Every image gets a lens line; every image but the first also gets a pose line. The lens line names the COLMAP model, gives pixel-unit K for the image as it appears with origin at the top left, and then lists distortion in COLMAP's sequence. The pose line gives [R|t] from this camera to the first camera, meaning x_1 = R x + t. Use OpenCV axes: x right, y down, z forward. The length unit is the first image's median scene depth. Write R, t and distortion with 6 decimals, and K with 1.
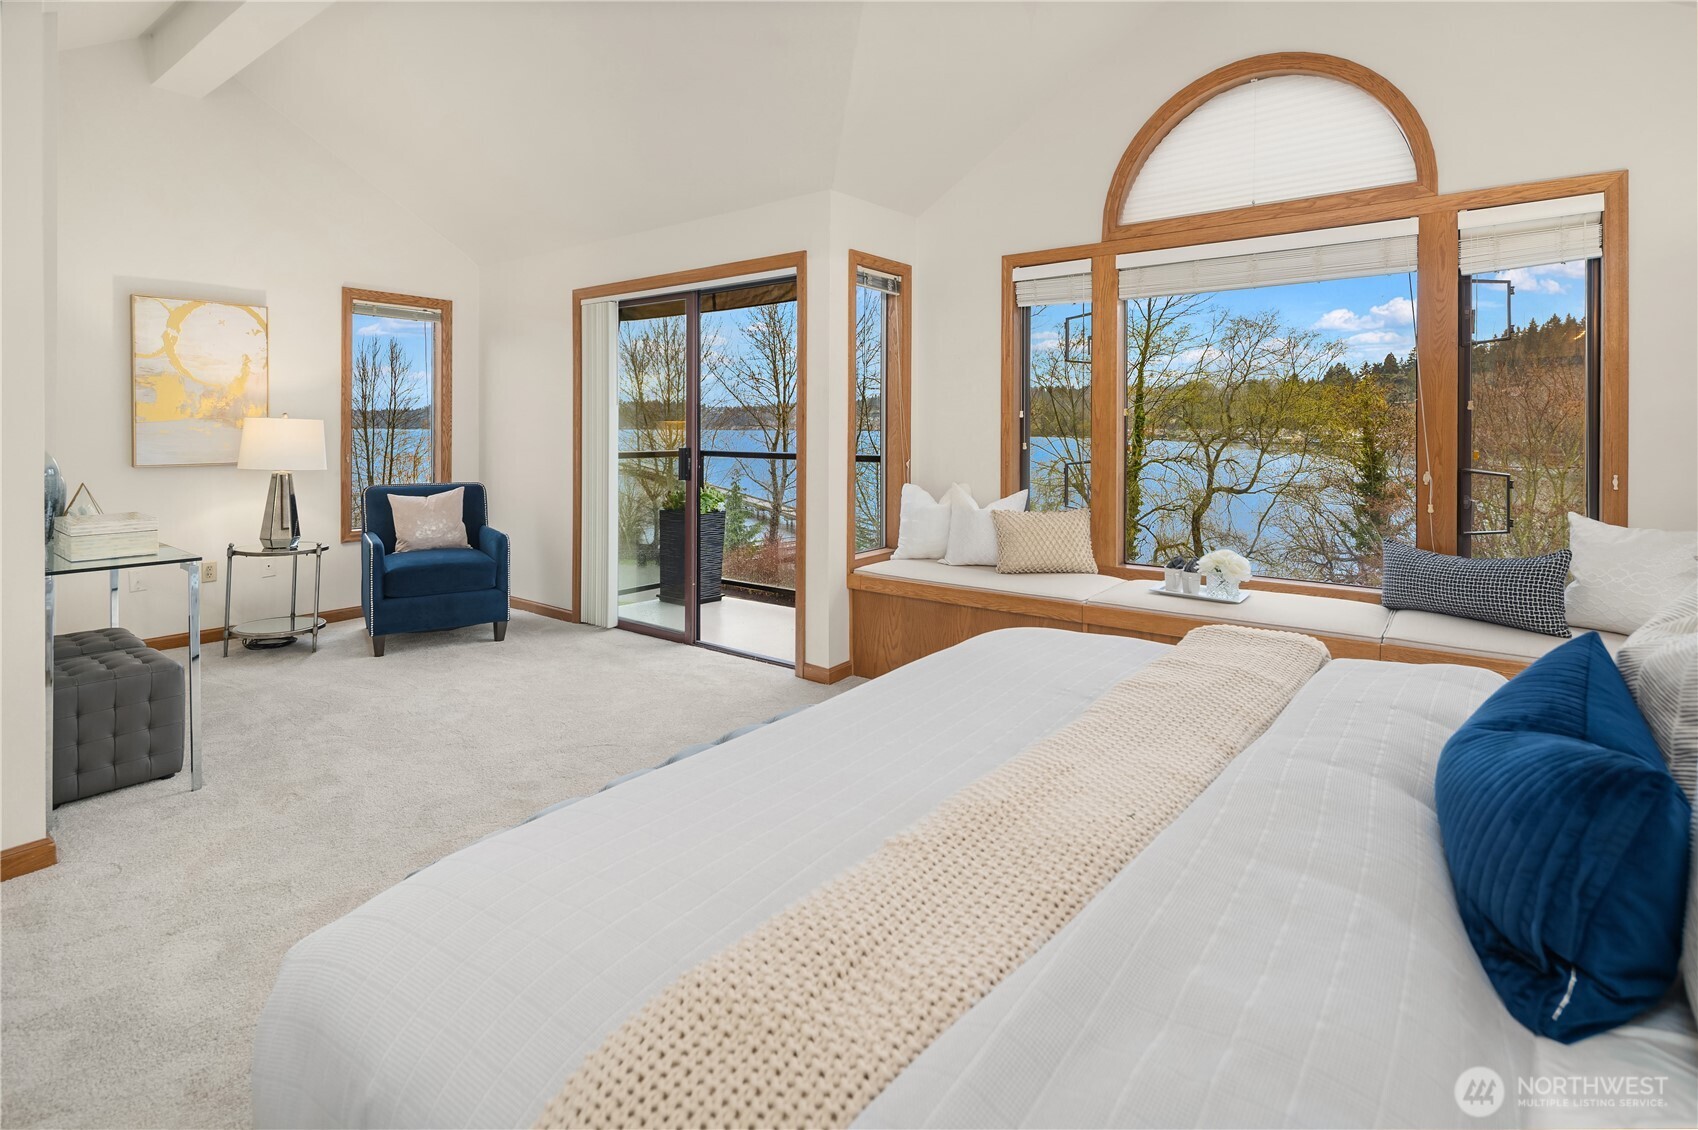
lens RADIAL K [[832.7, 0, 848.3], [0, 832.7, 422.6], [0, 0, 1]] dist [-0.000925, -0.000229]
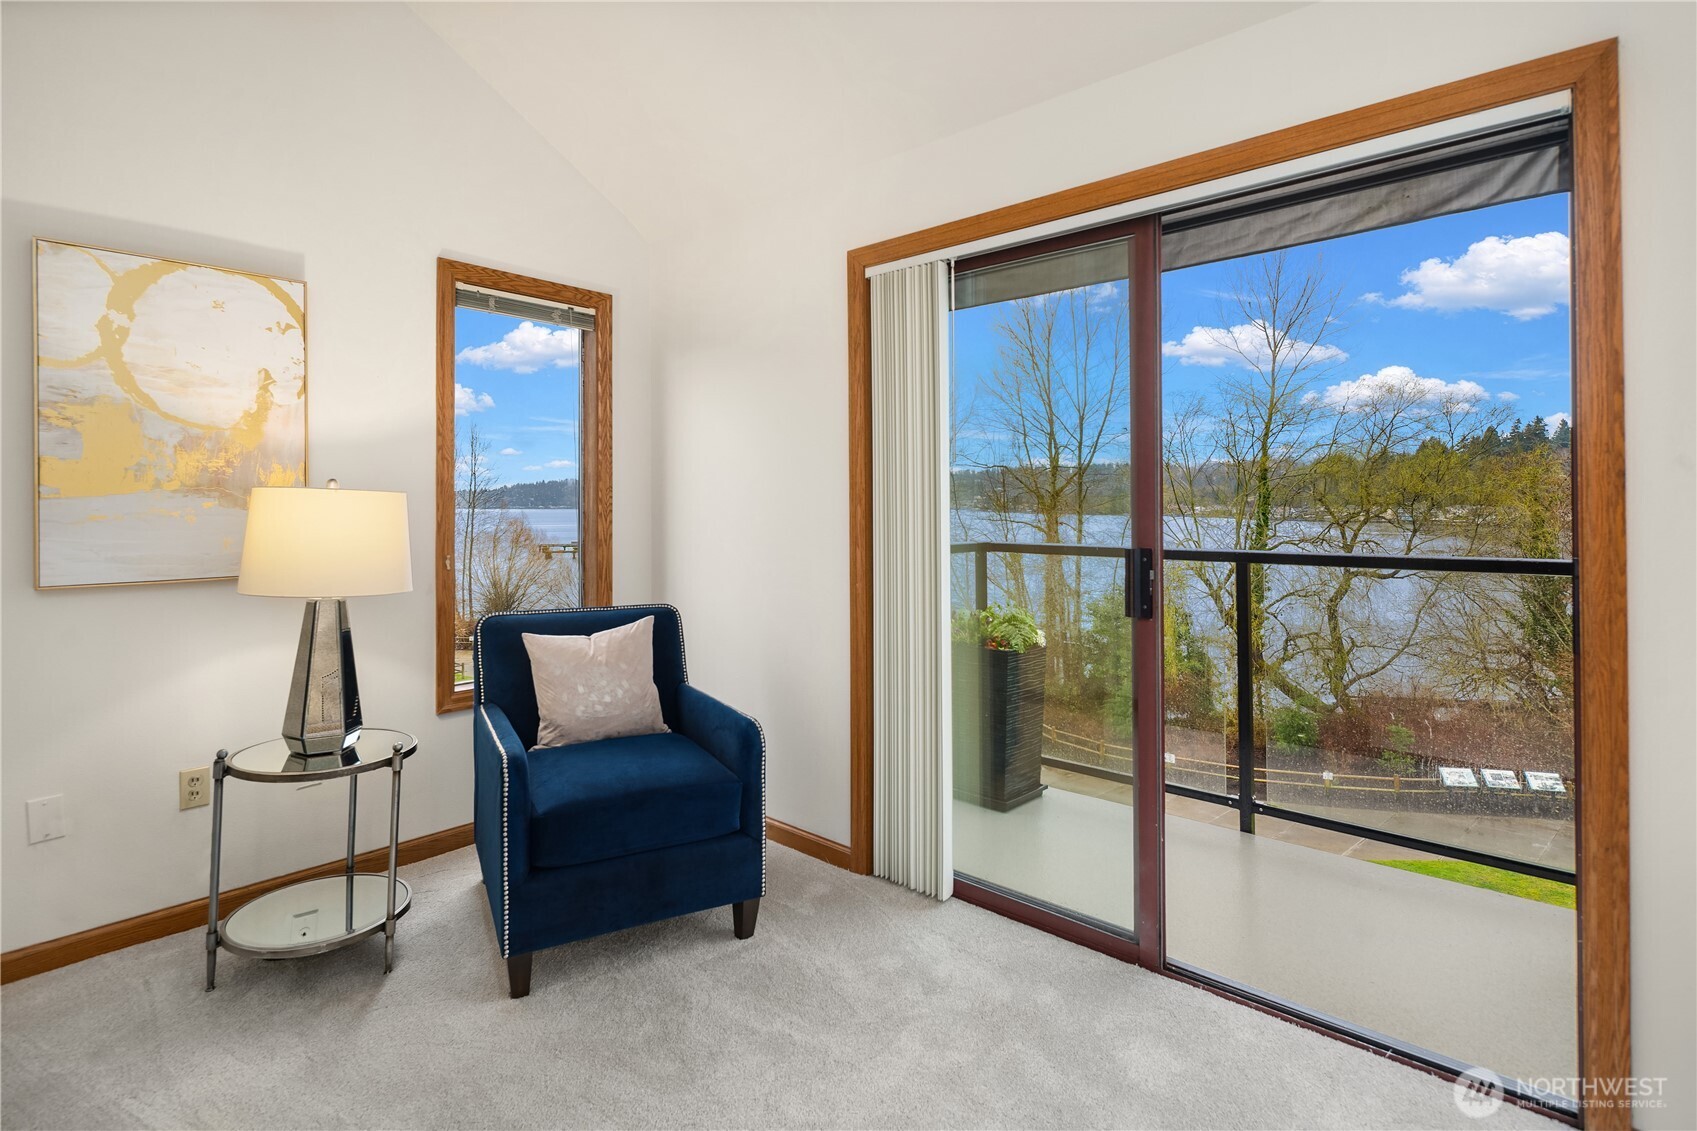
lens RADIAL K [[835.3, 0, 846.4], [0, 835.3, 498.7], [0, 0, 1]] dist [-0.000172, 0.000060]
pose [[0.996930, -0.003181, -0.078234, -0.303449], [0.002932, 0.999990, -0.003292, 0.002707], [0.078244, 0.003053, 0.996930, 0.481620]]
